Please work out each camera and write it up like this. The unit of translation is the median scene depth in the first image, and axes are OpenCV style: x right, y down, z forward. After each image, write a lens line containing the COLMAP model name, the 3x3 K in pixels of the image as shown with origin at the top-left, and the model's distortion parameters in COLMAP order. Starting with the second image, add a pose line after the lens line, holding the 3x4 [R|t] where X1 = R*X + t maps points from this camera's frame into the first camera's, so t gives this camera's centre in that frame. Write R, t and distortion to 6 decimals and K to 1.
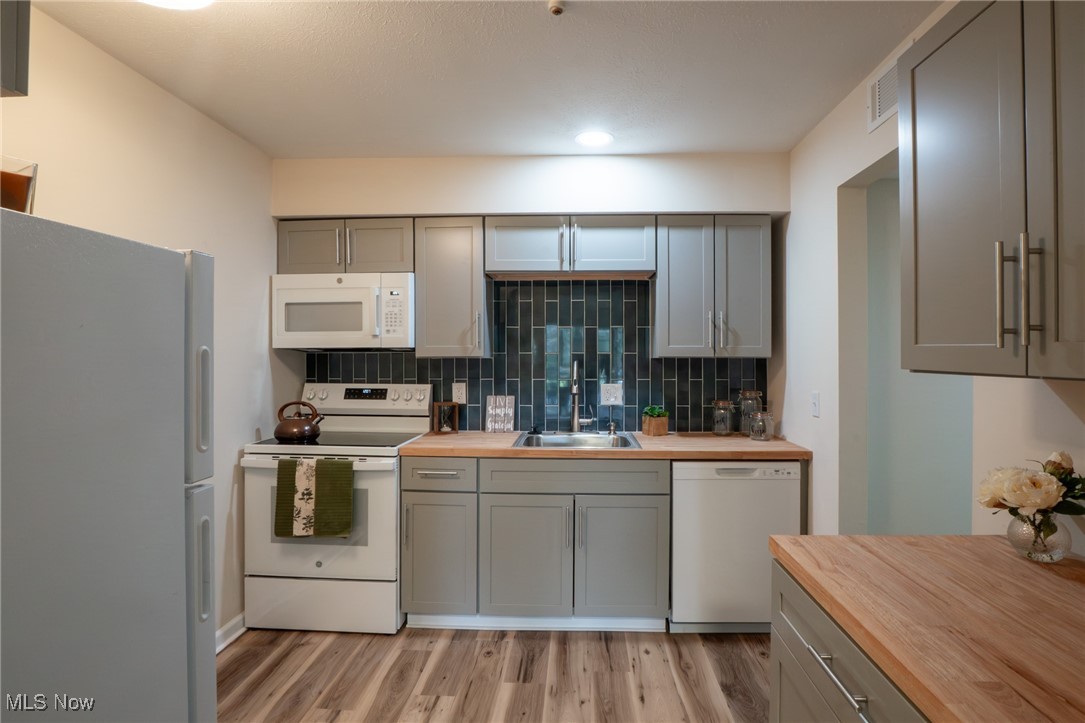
lens RADIAL K [[540.9, 0, 542.5], [0, 540.9, 361.5], [0, 0, 1]] dist [-0.023991, 0.000013]
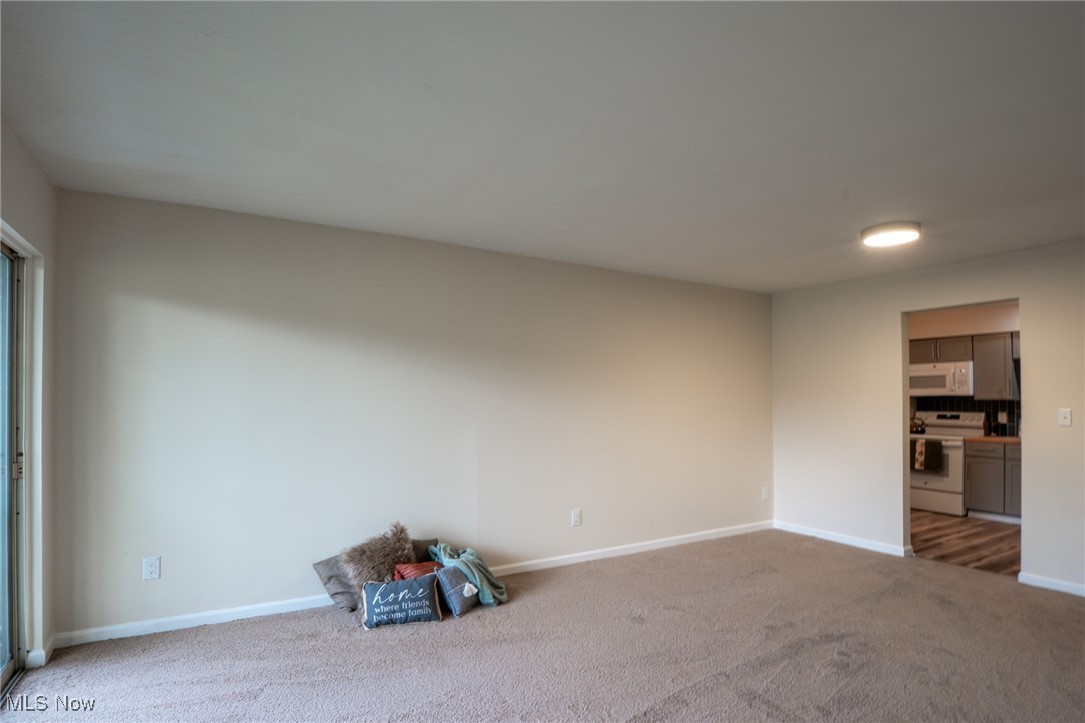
lens RADIAL K [[553.6, 0, 541.4], [0, 553.6, 396.1], [0, 0, 1]] dist [-0.022011, 0.000031]
pose [[0.573513, -0.010838, -0.819125, 0.575946], [-0.009868, 0.999749, -0.020136, 0.040908], [0.819137, 0.019631, 0.573262, -1.718259]]
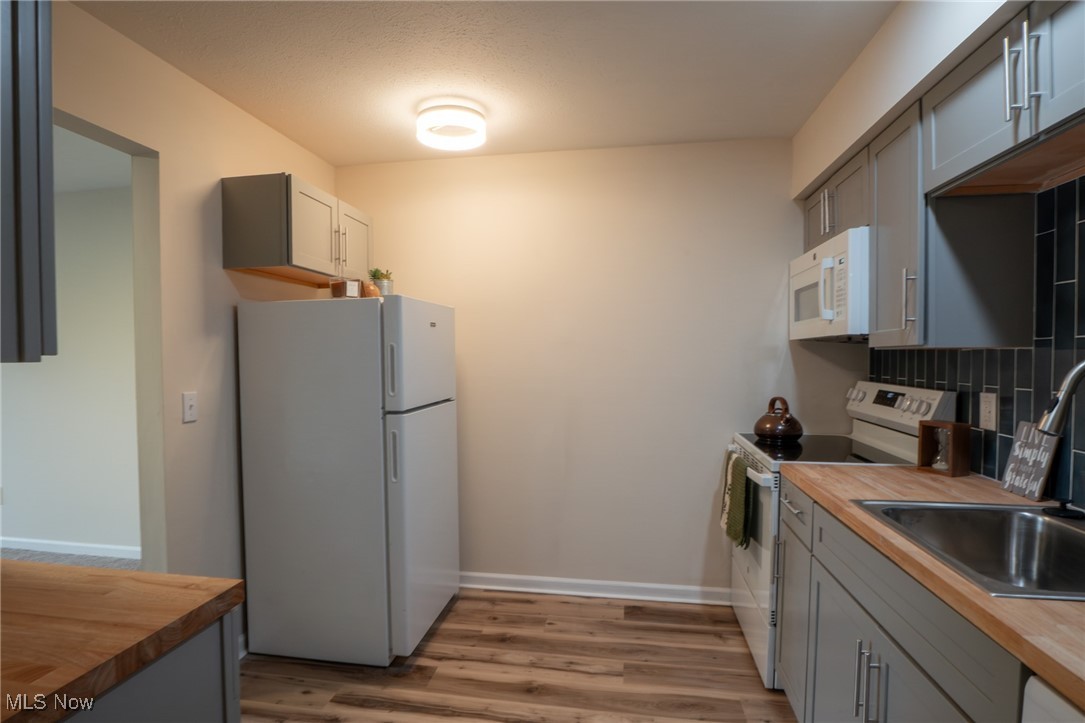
lens RADIAL K [[544.8, 0, 544.6], [0, 544.8, 373.3], [0, 0, 1]] dist [-0.021171, 0.000774]
pose [[-0.083143, 0.033173, -0.995985, 0.493718], [-0.009229, 0.999377, 0.034056, 0.004891], [0.996495, 0.012023, -0.082785, 0.651403]]
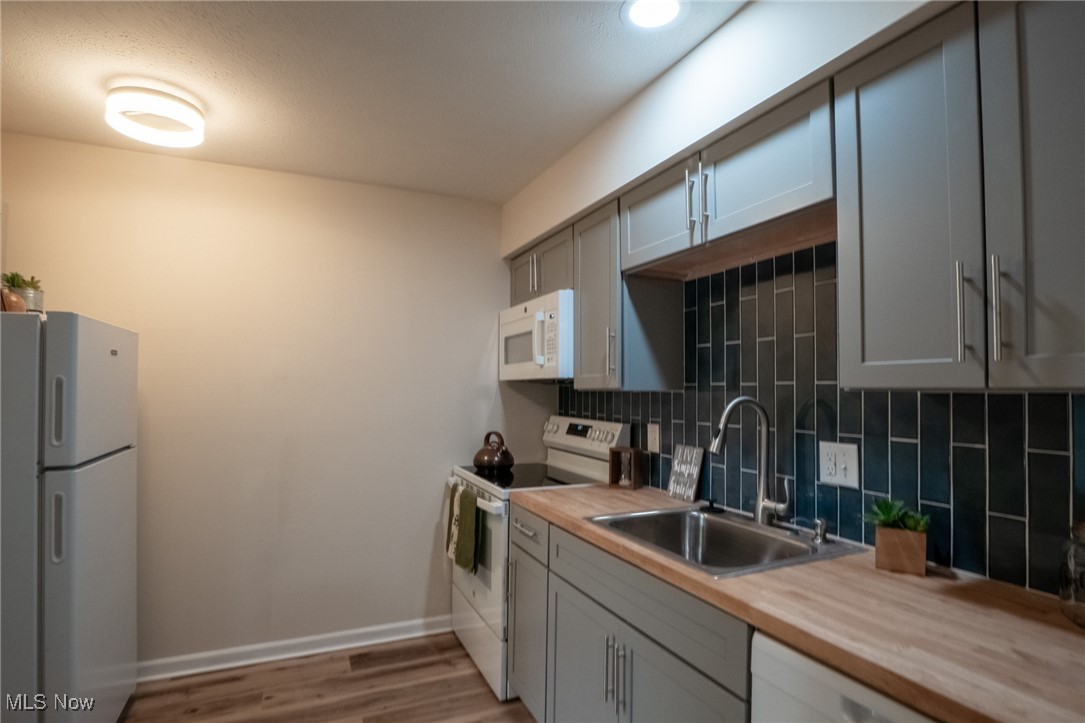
lens RADIAL K [[527.6, 0, 528.9], [0, 527.6, 380.3], [0, 0, 1]] dist [-0.028209, 0.001246]
pose [[0.466443, -0.013918, -0.884442, 0.461886], [-0.018391, 0.999507, -0.025428, 0.000357], [0.884360, 0.028126, 0.465957, 0.561556]]
